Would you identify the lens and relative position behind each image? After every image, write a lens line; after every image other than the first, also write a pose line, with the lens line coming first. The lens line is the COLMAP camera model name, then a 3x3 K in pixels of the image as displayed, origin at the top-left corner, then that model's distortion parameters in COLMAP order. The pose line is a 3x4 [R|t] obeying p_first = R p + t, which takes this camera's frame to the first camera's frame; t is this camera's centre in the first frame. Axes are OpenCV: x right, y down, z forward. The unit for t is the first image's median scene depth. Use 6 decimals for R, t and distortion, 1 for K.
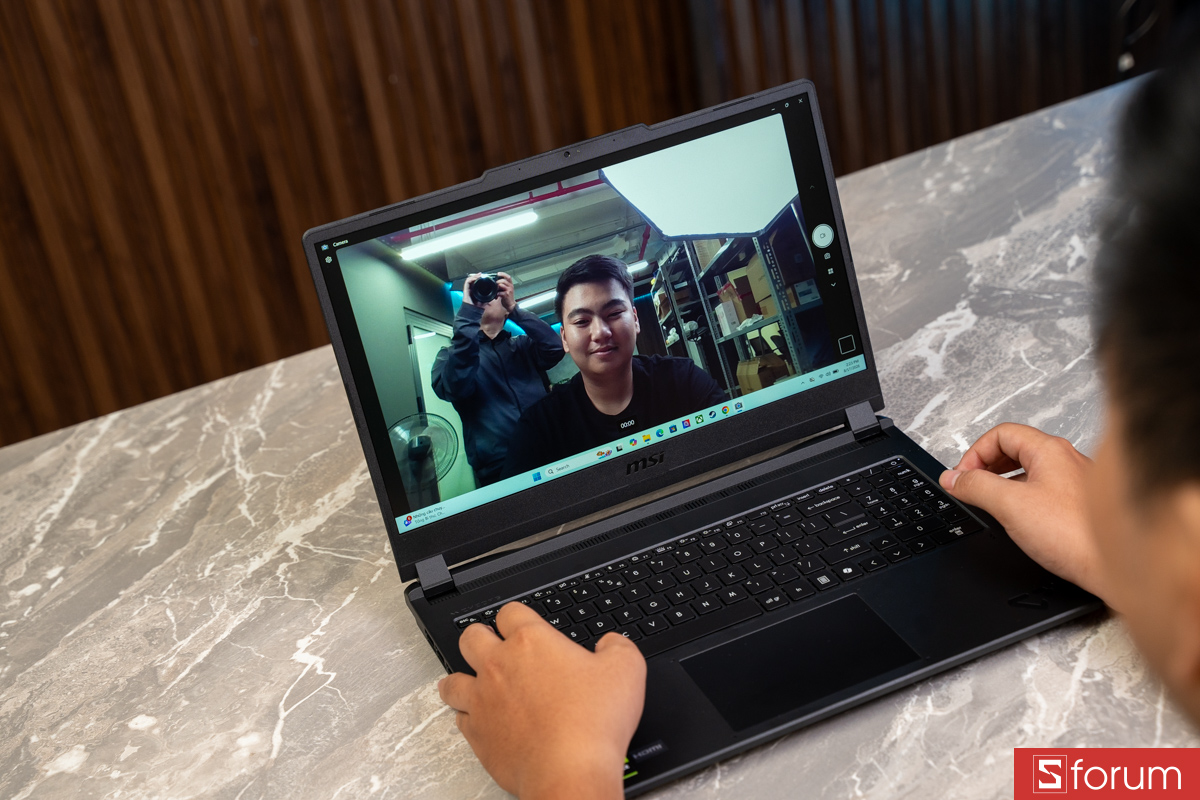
lens RADIAL K [[1929.4, 0, 600.0], [0, 1929.4, 400.0], [0, 0, 1]] dist [0.180172, 0.098432]
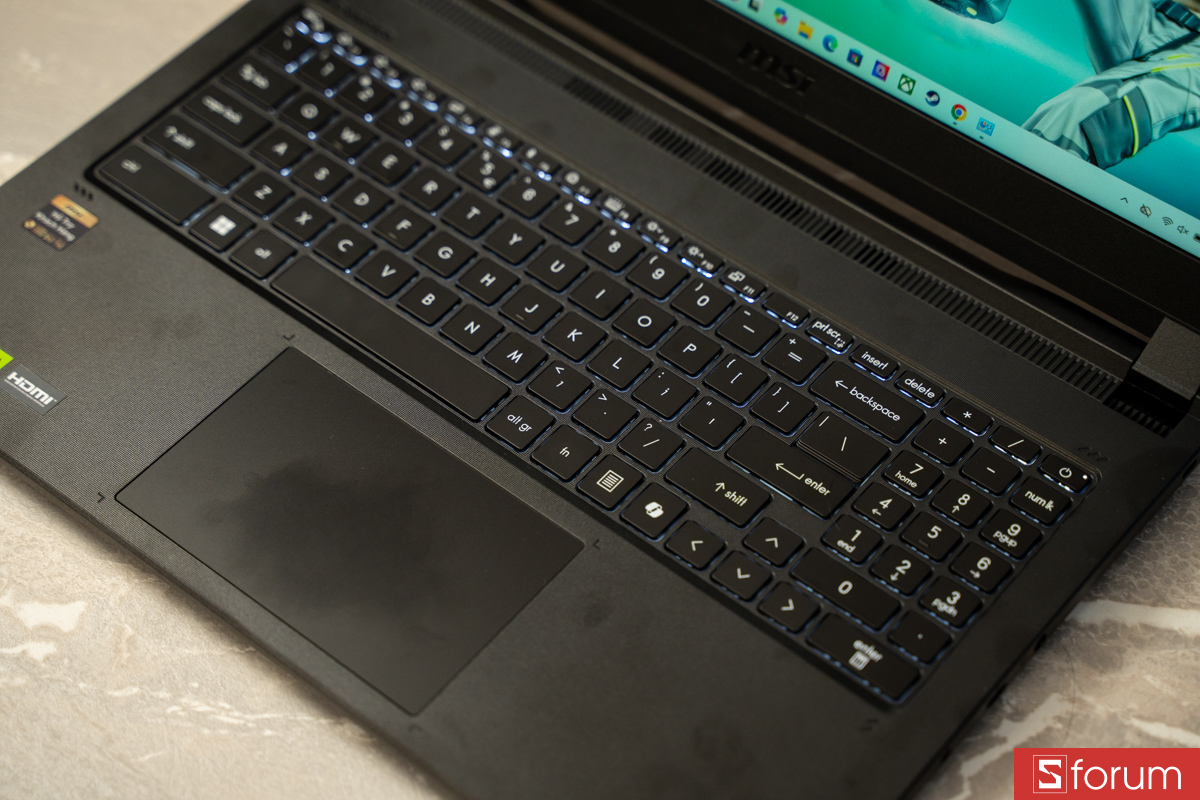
lens RADIAL K [[2473.3, 0, 595.0], [0, 2473.3, 400.5], [0, 0, 1]] dist [0.326828, -0.305817]
pose [[0.447766, 0.777846, -0.440977, 0.322794], [-0.495552, 0.626390, 0.601717, -0.253301], [0.744267, -0.050902, 0.665940, 0.507094]]
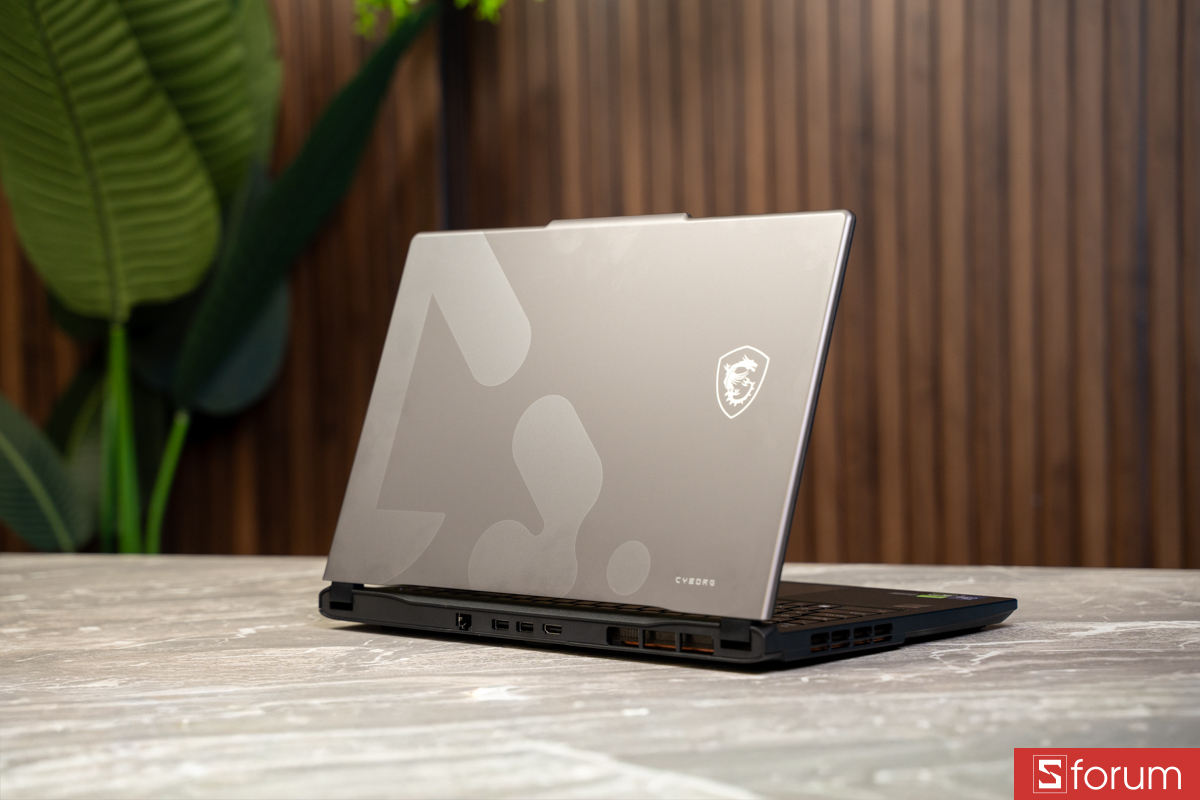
lens RADIAL K [[2478.7, 0, 601.2], [0, 2478.7, 400.0], [0, 0, 1]] dist [0.314876, 0.245784]
pose [[0.751188, 0.153904, -0.641896, 0.700187], [-0.398450, 0.881013, -0.255056, 0.252830], [0.526264, 0.447359, 0.723129, 0.111321]]
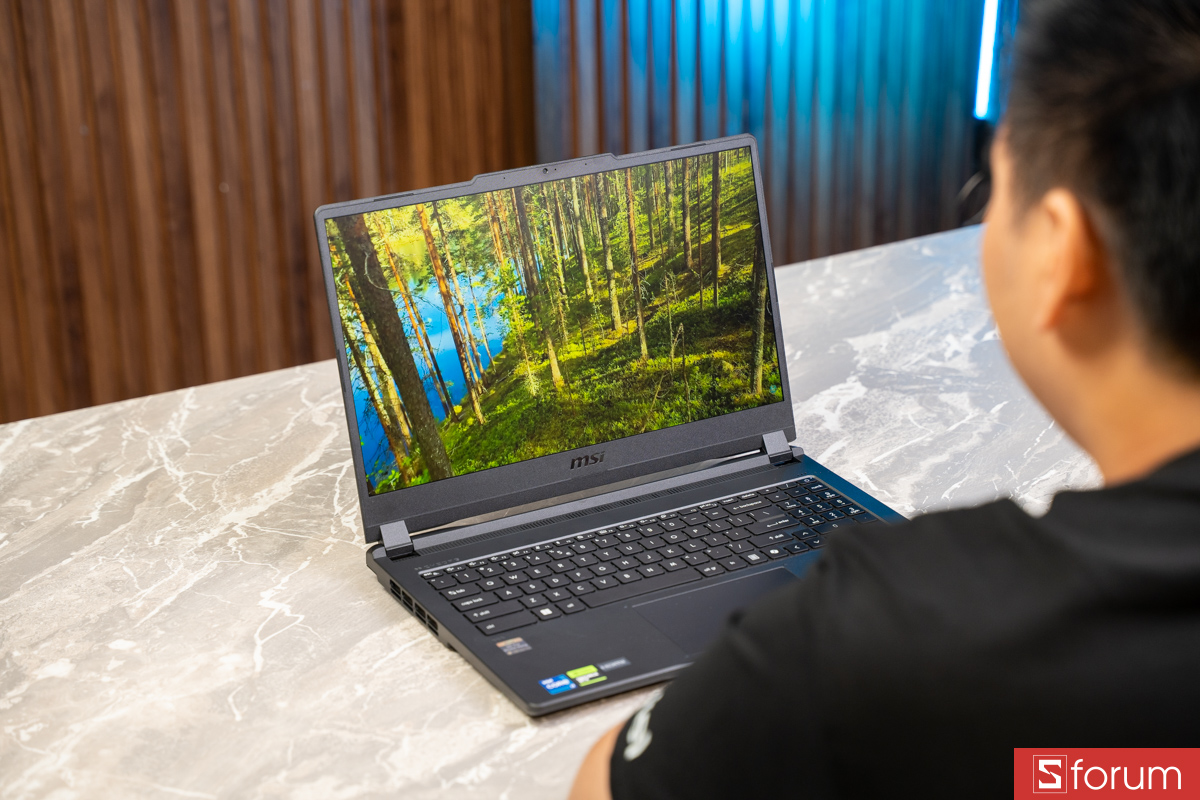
lens RADIAL K [[2383.0, 0, 613.0], [0, 2383.0, 398.8], [0, 0, 1]] dist [0.309477, -0.003226]
pose [[0.985948, 0.083872, 0.144468, -0.149737], [-0.062142, 0.986904, -0.148856, 0.185082], [-0.155061, 0.137787, 0.978249, -0.306741]]
